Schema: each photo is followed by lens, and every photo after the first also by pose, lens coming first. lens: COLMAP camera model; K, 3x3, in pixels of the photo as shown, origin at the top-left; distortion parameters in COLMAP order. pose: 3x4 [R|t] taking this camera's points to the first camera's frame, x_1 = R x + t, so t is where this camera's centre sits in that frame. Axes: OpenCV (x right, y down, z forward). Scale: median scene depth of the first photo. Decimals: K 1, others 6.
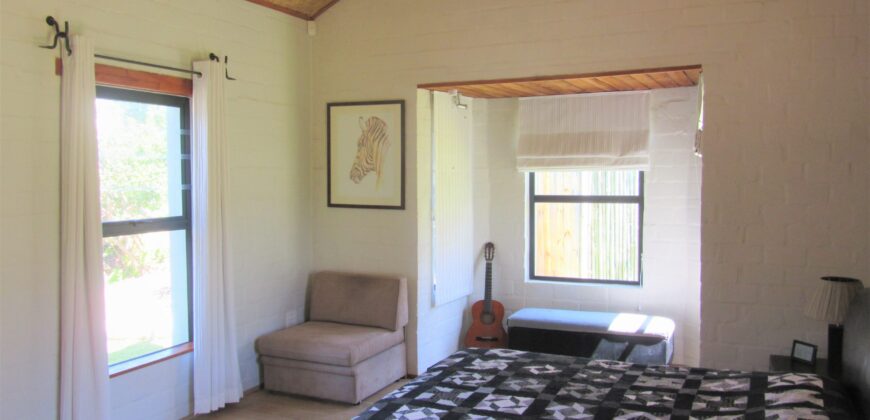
lens RADIAL K [[725.1, 0, 435.0], [0, 725.1, 210.0], [0, 0, 1]] dist [-0.001353, 0.003204]
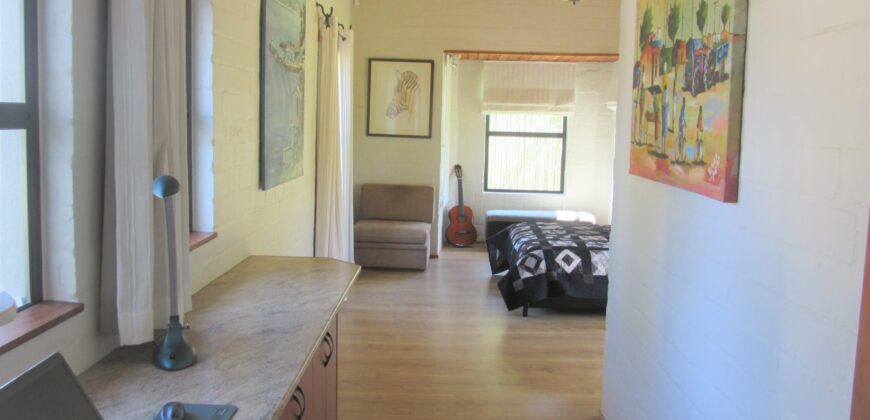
lens RADIAL K [[783.2, 0, 435.0], [0, 783.2, 210.0], [0, 0, 1]] dist [-0.062923, 0.009586]
pose [[0.920963, -0.016087, 0.389317, -0.596479], [-0.011145, 0.997651, 0.067588, 0.033258], [-0.389489, -0.066585, 0.918621, -0.387407]]
